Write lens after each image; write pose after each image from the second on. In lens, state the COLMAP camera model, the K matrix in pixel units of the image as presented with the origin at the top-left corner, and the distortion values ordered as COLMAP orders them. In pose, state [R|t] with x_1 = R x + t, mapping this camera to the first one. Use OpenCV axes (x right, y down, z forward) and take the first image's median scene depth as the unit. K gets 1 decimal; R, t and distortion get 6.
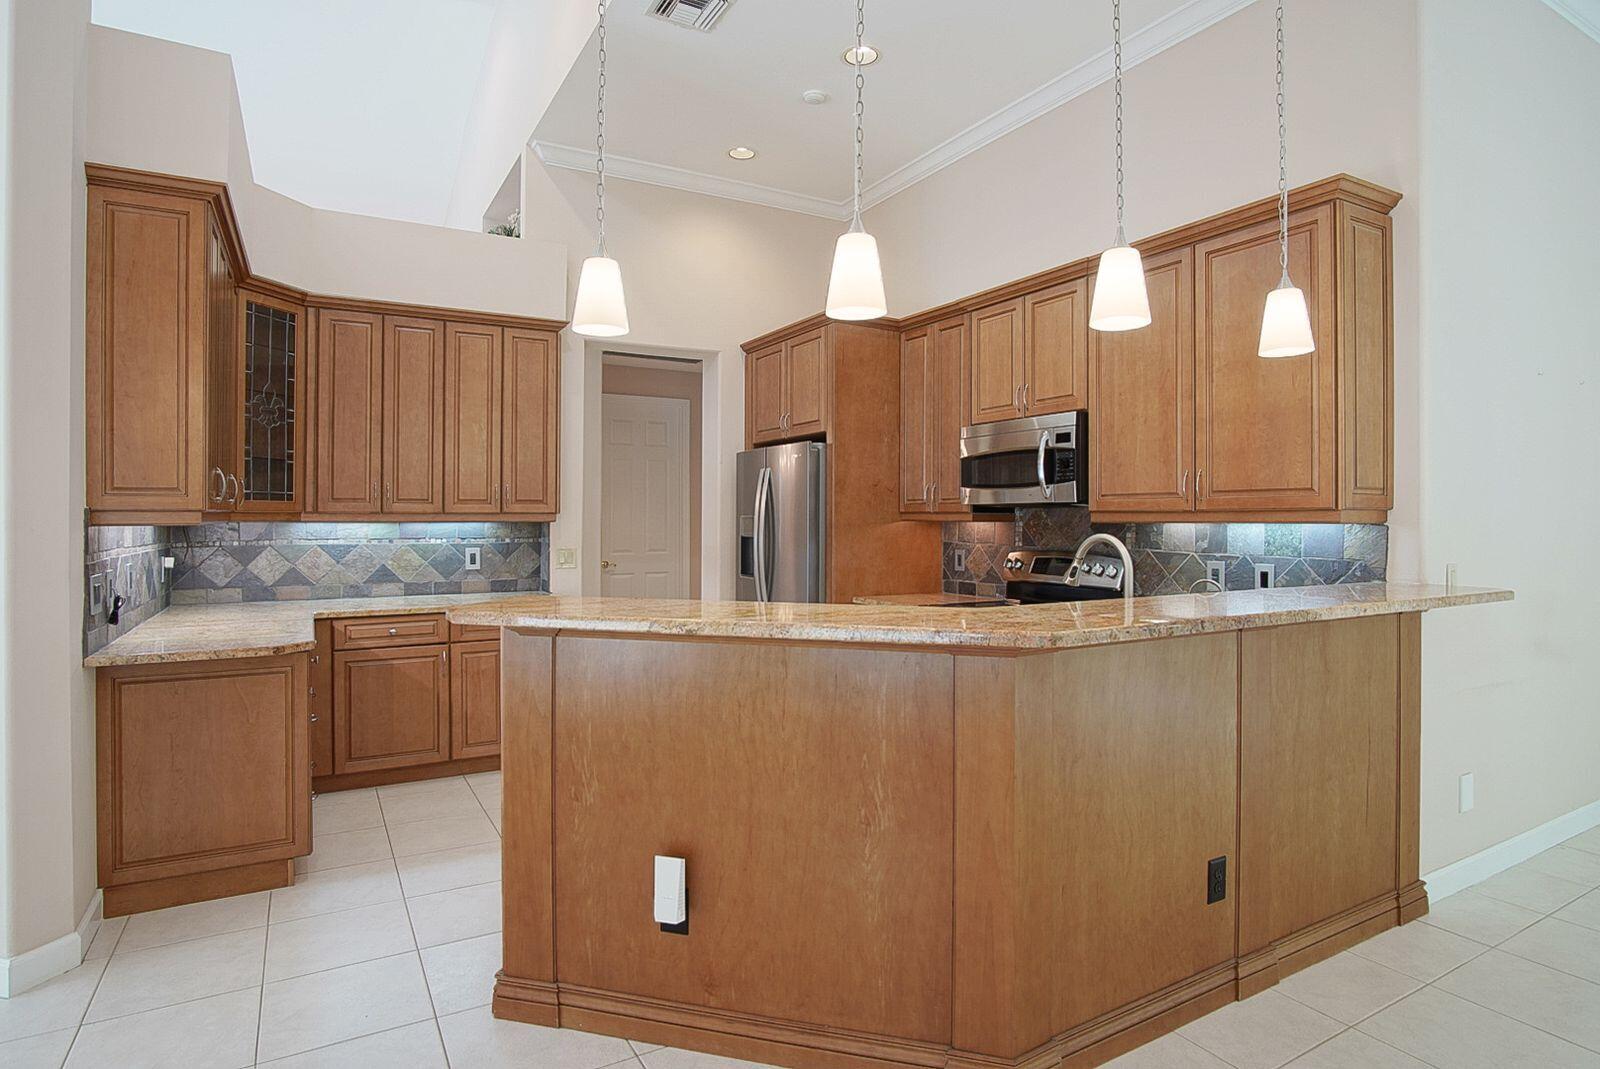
lens RADIAL K [[863.9, 0, 800.4], [0, 863.9, 531.4], [0, 0, 1]] dist [-0.024730, 0.003765]
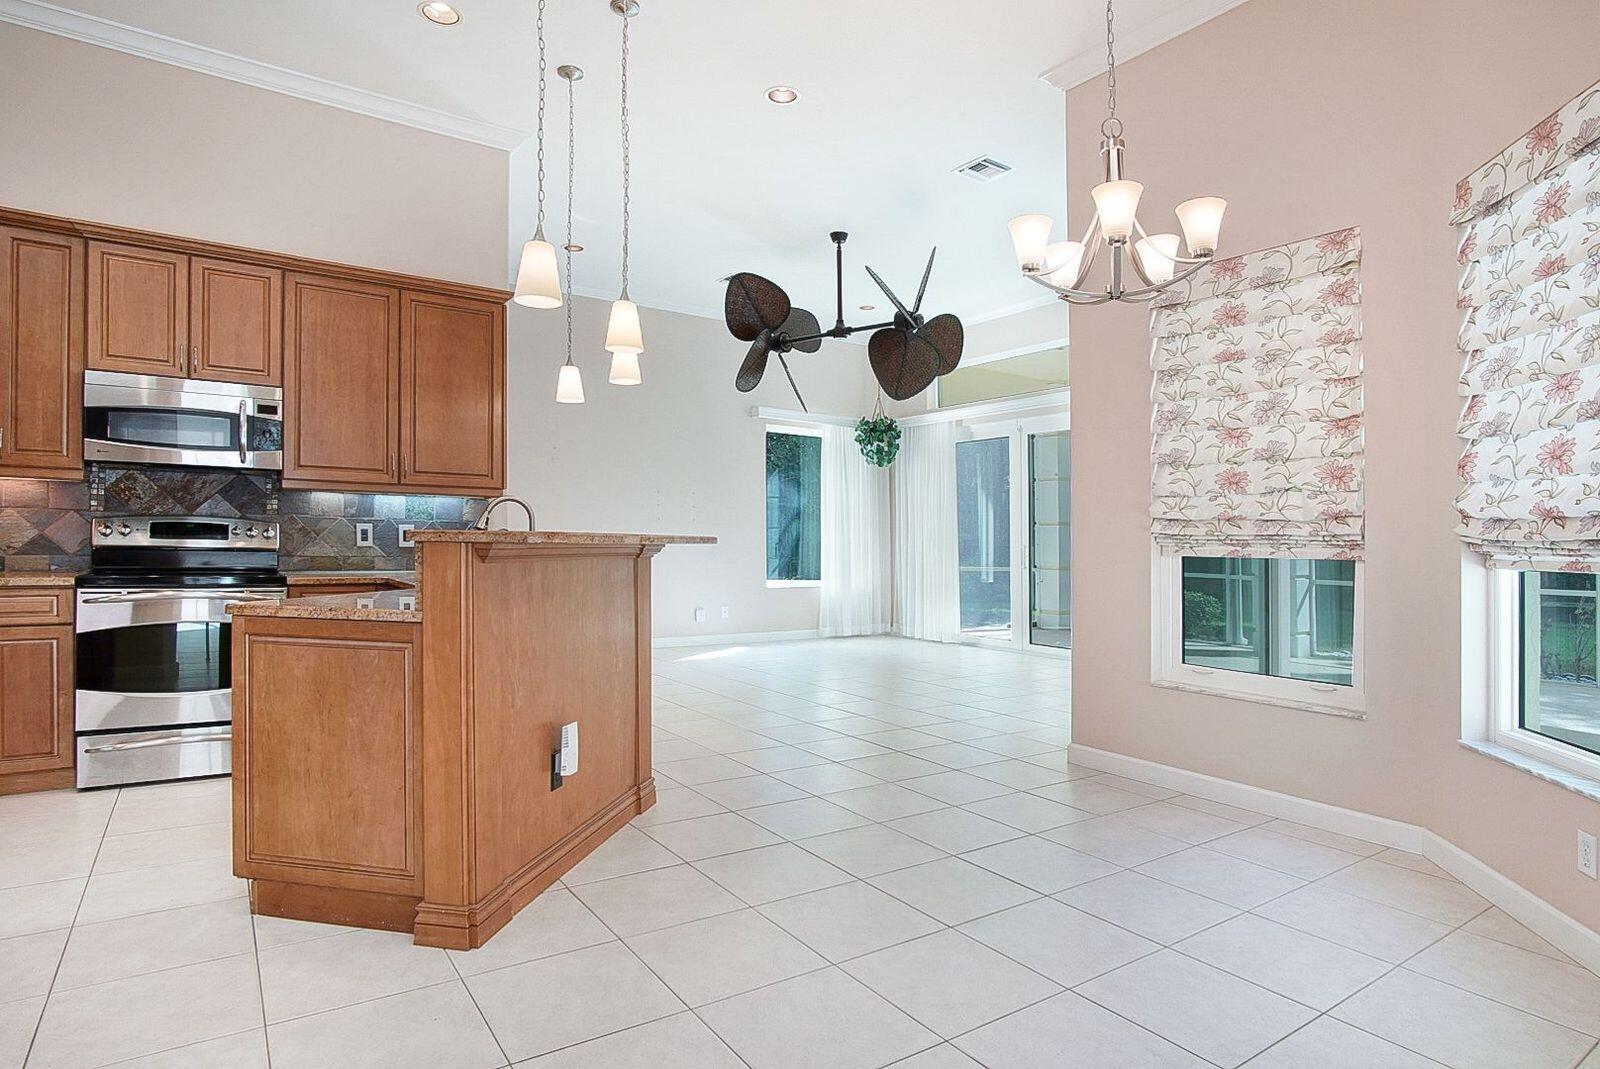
lens RADIAL K [[863.9, 0, 812.1], [0, 863.9, 540.6], [0, 0, 1]] dist [-0.024730, 0.003765]
pose [[-0.083608, -0.000341, 0.996499, -0.885135], [-0.000305, 1.000000, 0.000316, 0.060523], [-0.996499, -0.000278, -0.083608, 0.428366]]
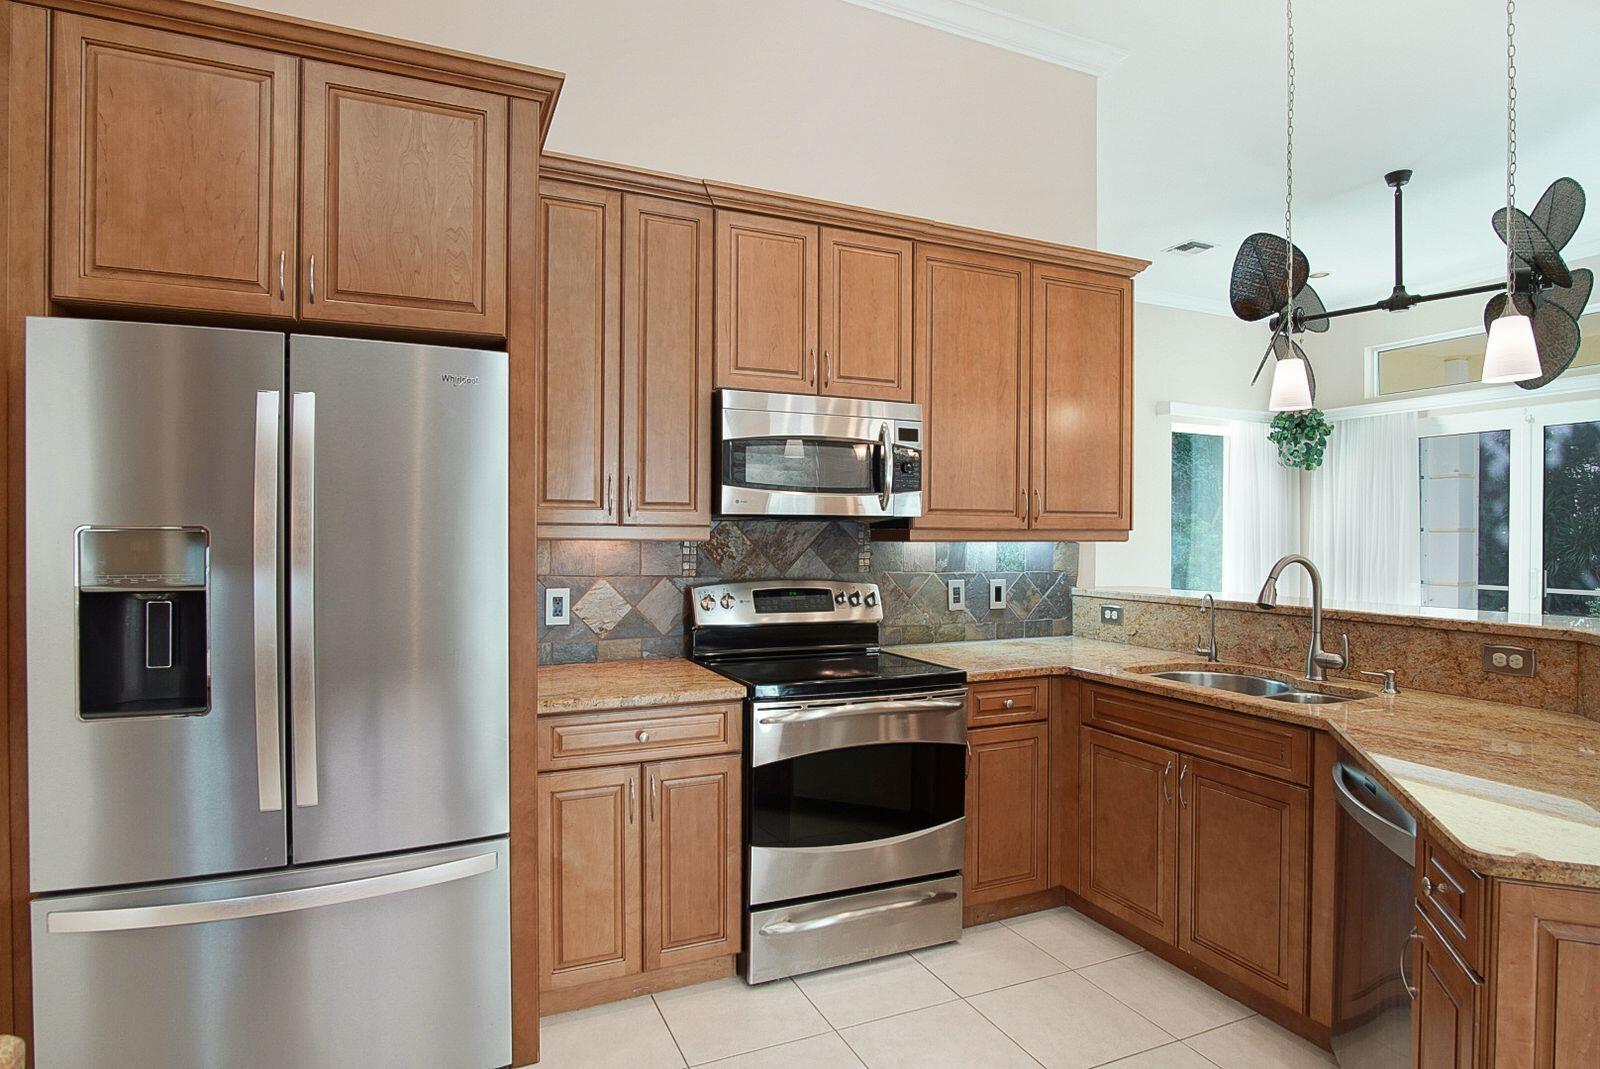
lens RADIAL K [[863.9, 0, 792.0], [0, 863.9, 538.7], [0, 0, 1]] dist [-0.024730, 0.003765]
pose [[0.103714, -0.006252, 0.994588, -0.524831], [0.009282, 0.999943, 0.005317, -0.019554], [-0.994564, 0.008681, 0.103766, 1.087967]]
